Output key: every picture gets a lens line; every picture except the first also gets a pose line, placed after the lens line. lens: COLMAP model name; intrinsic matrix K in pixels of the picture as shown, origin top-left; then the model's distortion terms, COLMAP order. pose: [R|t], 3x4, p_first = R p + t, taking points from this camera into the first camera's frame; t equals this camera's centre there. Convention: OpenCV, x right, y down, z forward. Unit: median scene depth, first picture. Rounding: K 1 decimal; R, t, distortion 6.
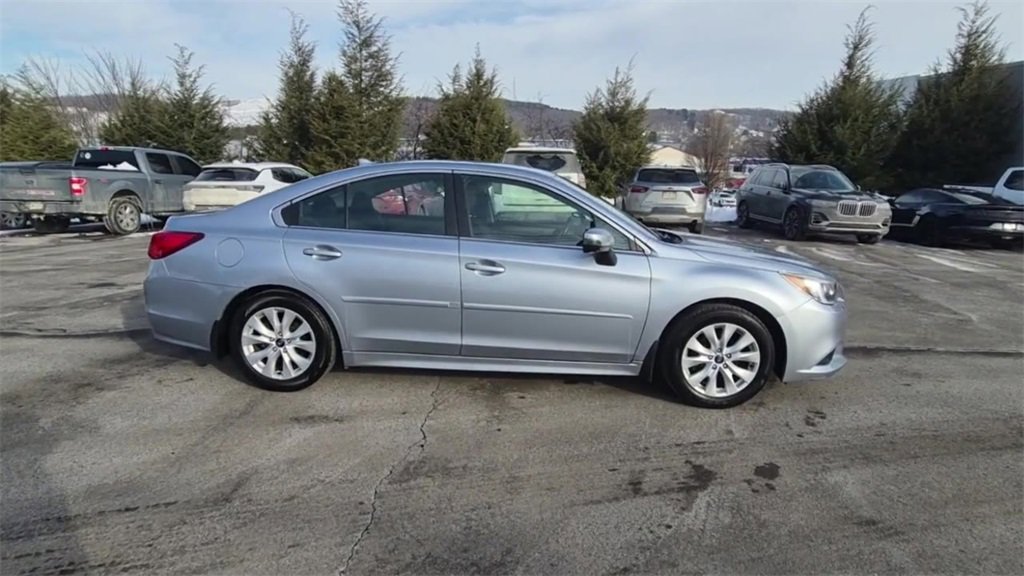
lens RADIAL K [[549.3, 0, 526.4], [0, 549.3, 286.2], [0, 0, 1]] dist [0.005167, 0.000965]
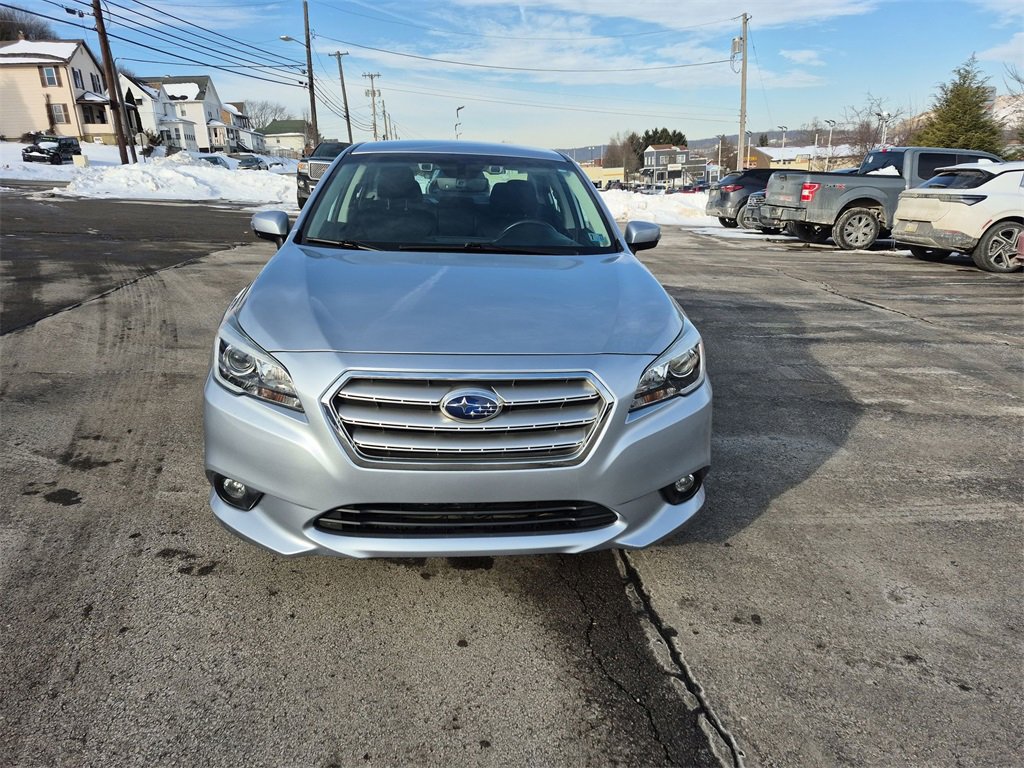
lens RADIAL K [[712.5, 0, 520.2], [0, 712.5, 379.9], [0, 0, 1]] dist [0.071150, -0.061446]
pose [[0.130120, 0.262088, -0.956232, 0.320190], [-0.213731, 0.949171, 0.231069, -0.048071], [0.968188, 0.174309, 0.179522, 0.302113]]
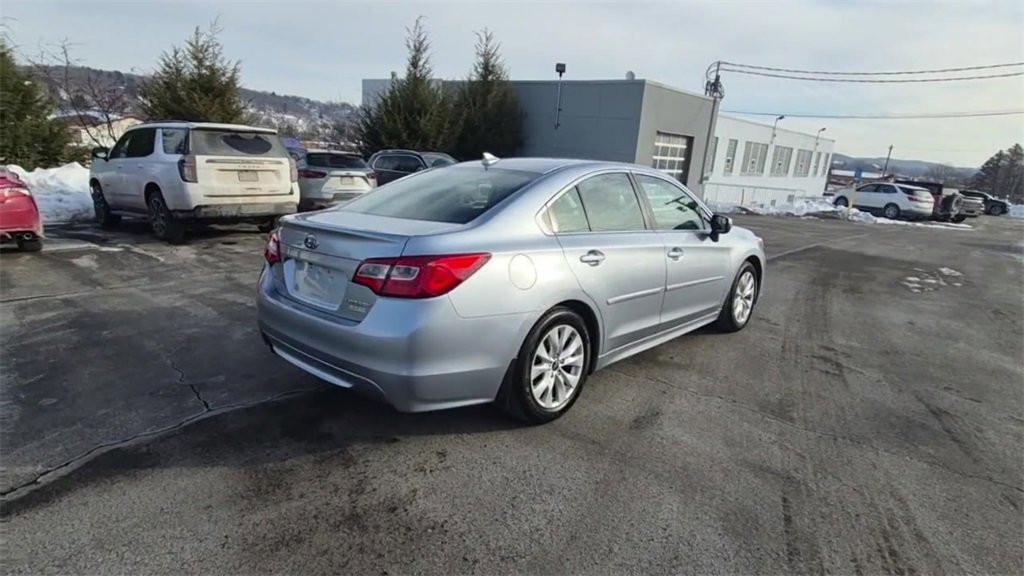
lens RADIAL K [[549.1, 0, 521.5], [0, 549.1, 291.5], [0, 0, 1]] dist [0.000546, -0.000671]
pose [[0.641967, -0.164672, 0.748840, -0.303761], [0.130635, 0.985875, 0.104805, -0.031037], [-0.755522, 0.030544, 0.654411, 0.123369]]
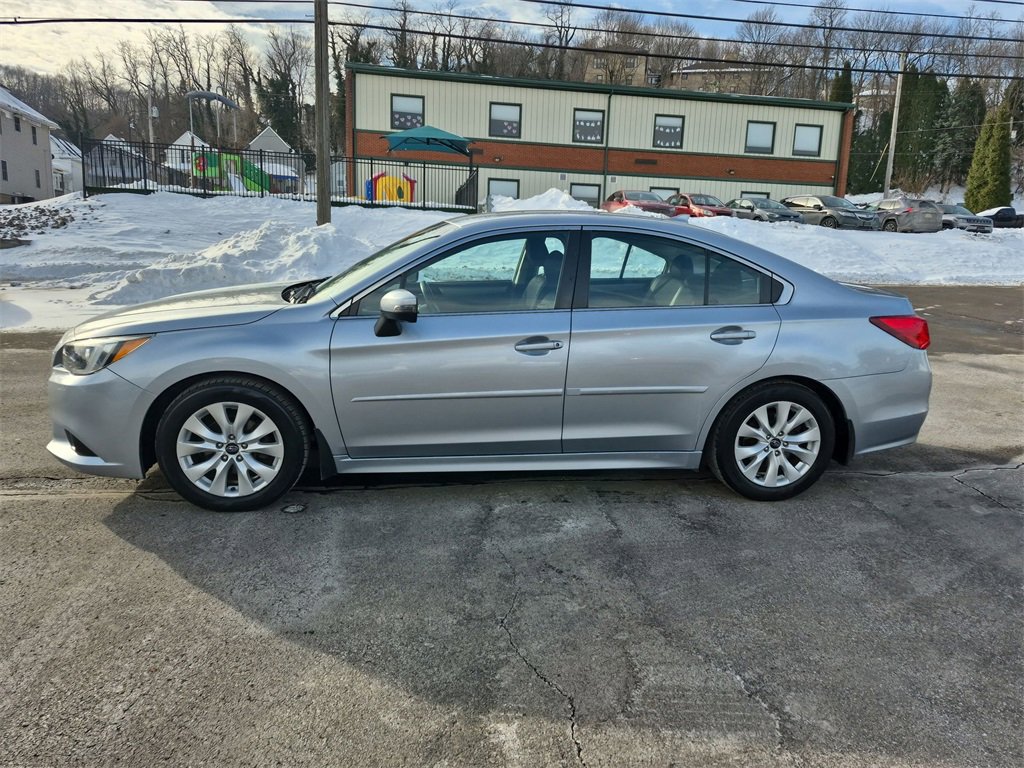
lens RADIAL K [[711.9, 0, 512.0], [0, 711.9, 384.0], [0, 0, 1]] dist [0.090991, -0.093677]
pose [[-0.984423, -0.019461, -0.174735, 0.046291], [-0.089549, 0.910780, 0.403064, -0.127525], [0.151301, 0.412433, -0.898336, 0.634262]]
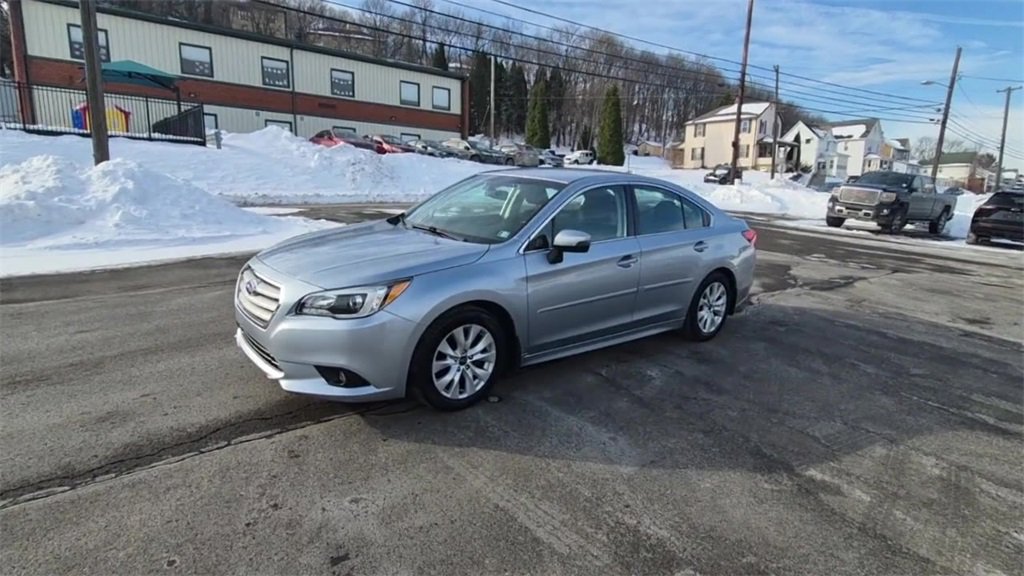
lens RADIAL K [[560.2, 0, 502.3], [0, 560.2, 292.7], [0, 0, 1]] dist [0.004310, 0.000019]
pose [[-0.756422, 0.085170, -0.648515, 0.252420], [-0.195085, 0.916982, 0.347974, -0.115265], [0.624313, 0.389731, -0.677011, 0.569624]]
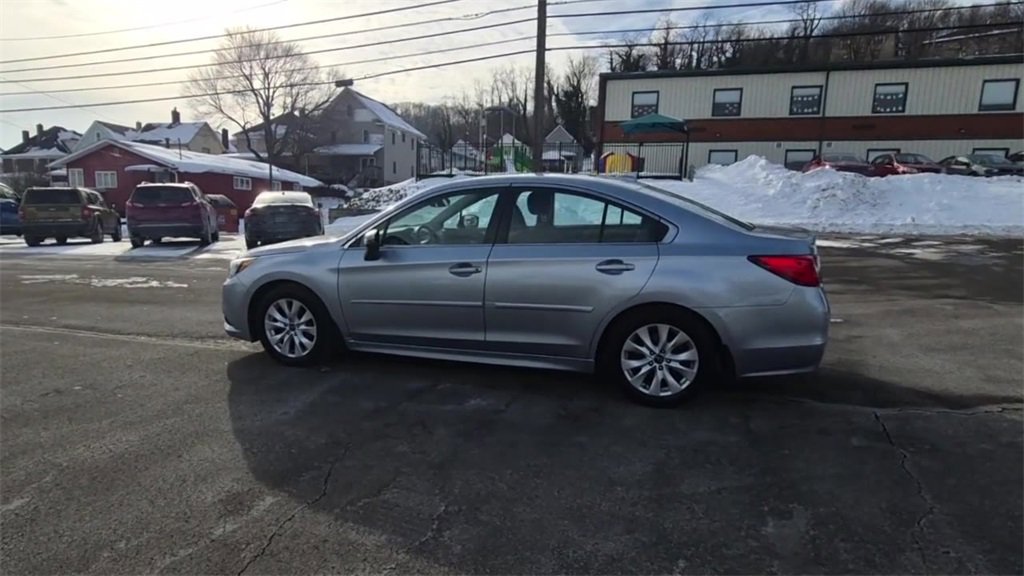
lens RADIAL K [[555.5, 0, 496.1], [0, 555.5, 292.2], [0, 0, 1]] dist [0.002790, -0.000454]
pose [[-0.961435, -0.072916, 0.265190, -0.102378], [0.034006, 0.925301, 0.377706, -0.131699], [-0.272922, 0.372158, -0.887137, 0.645917]]
